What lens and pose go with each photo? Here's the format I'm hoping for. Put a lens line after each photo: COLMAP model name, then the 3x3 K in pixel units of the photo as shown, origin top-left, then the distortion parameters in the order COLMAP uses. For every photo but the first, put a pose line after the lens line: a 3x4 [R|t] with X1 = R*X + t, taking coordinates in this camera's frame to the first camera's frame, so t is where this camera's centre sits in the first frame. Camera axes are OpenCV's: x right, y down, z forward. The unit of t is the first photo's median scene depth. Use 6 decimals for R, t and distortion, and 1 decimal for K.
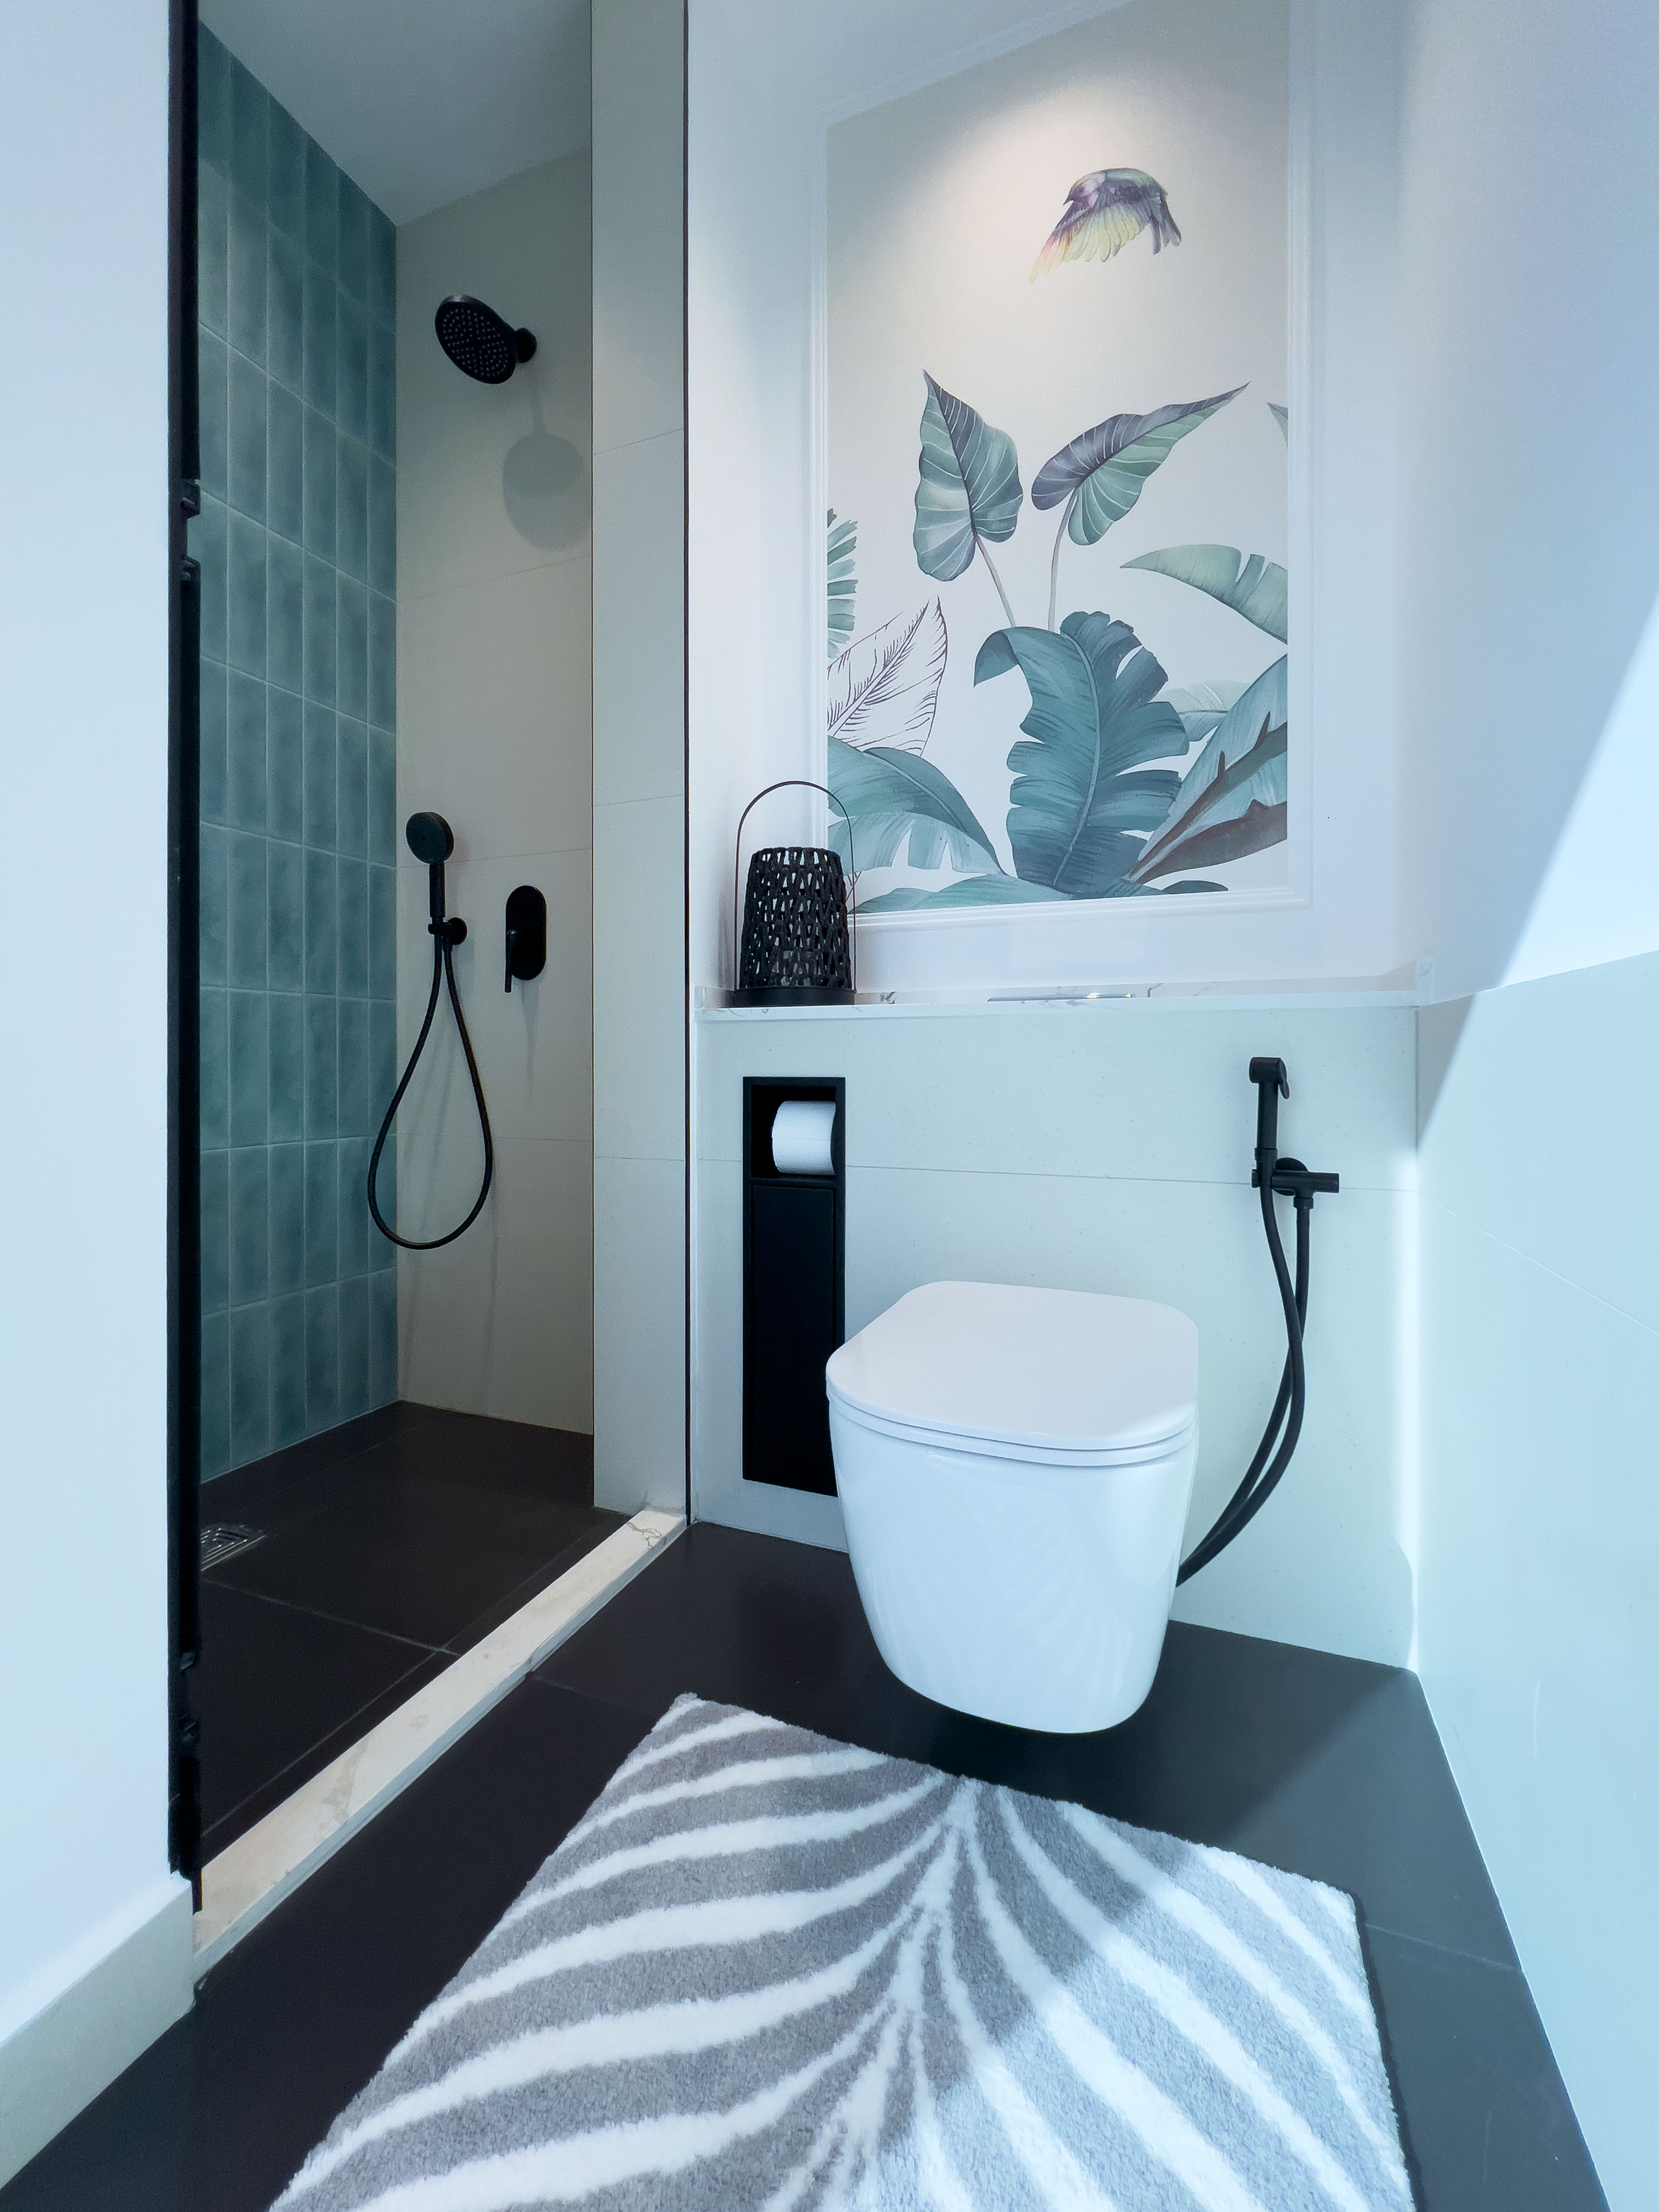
lens RADIAL K [[897.1, 0, 846.7], [0, 897.1, 1036.9], [0, 0, 1]] dist [-0.008178, 0.000042]
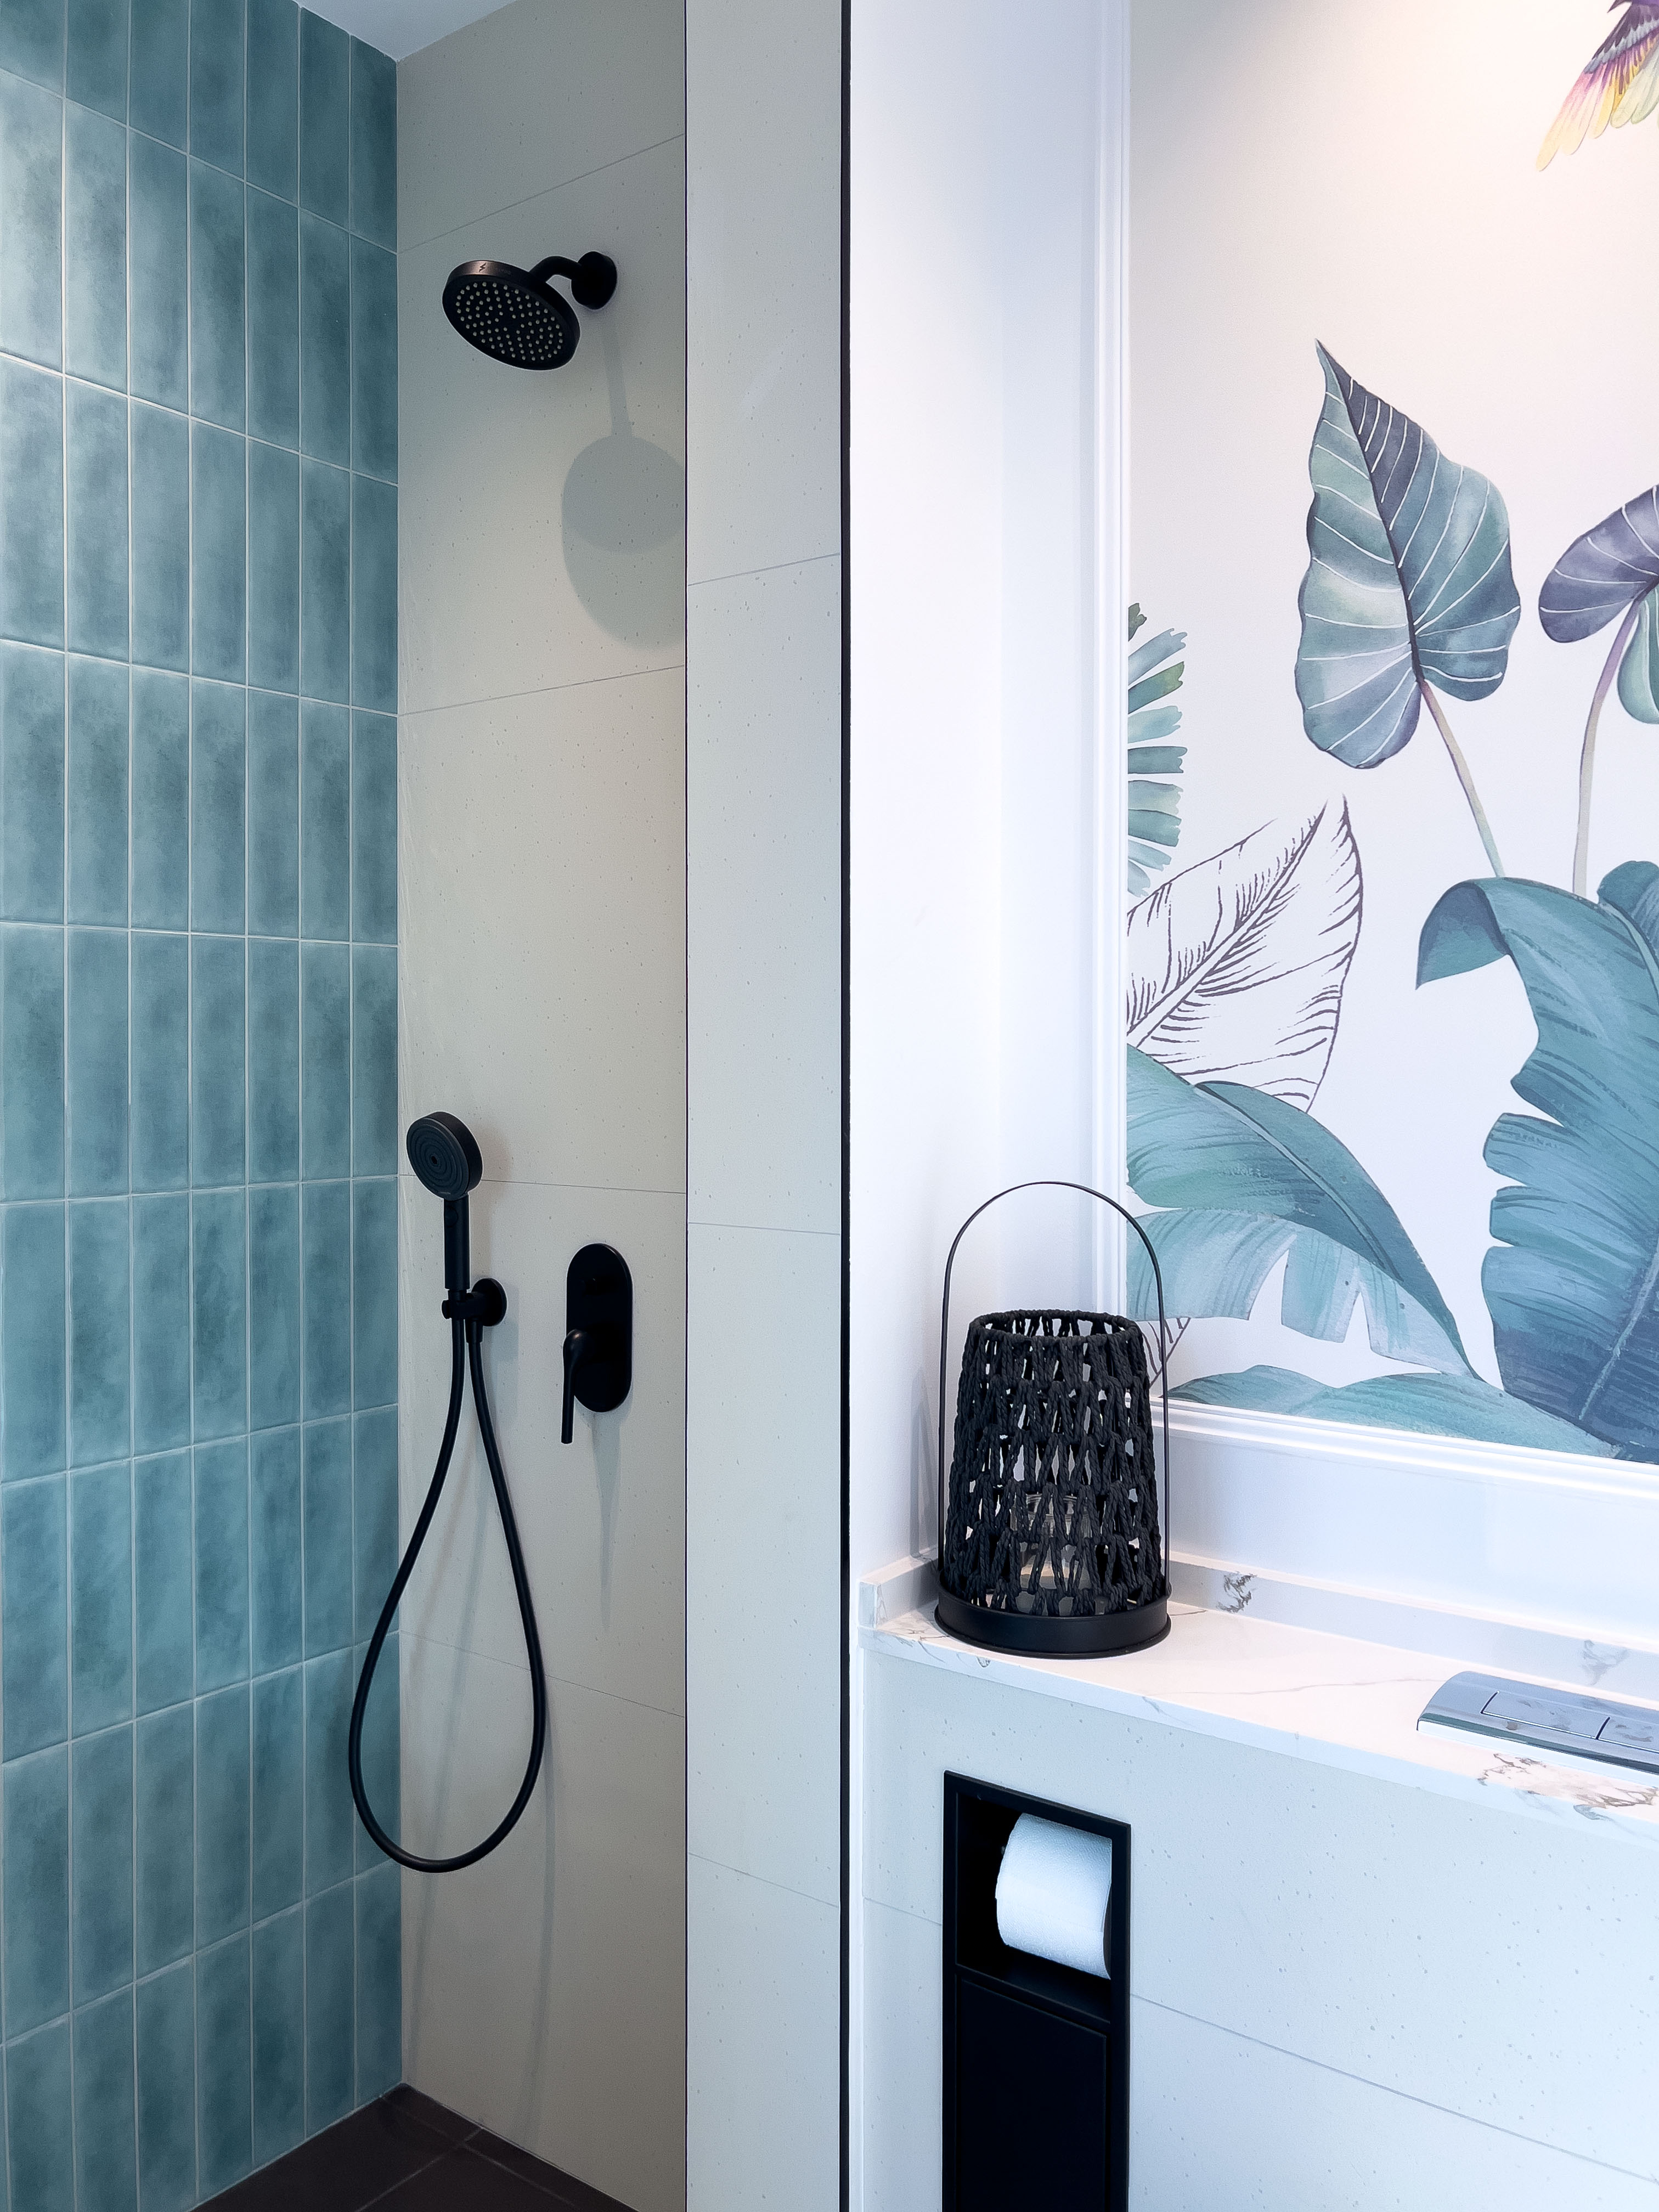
lens RADIAL K [[1704.5, 0, 827.3], [0, 1704.5, 1097.9], [0, 0, 1]] dist [-0.020318, 0.008556]
pose [[0.965351, 0.005954, -0.260887, 0.068221], [-0.003278, 0.999937, 0.010691, -0.315766], [0.260934, -0.009466, 0.965310, 0.006037]]
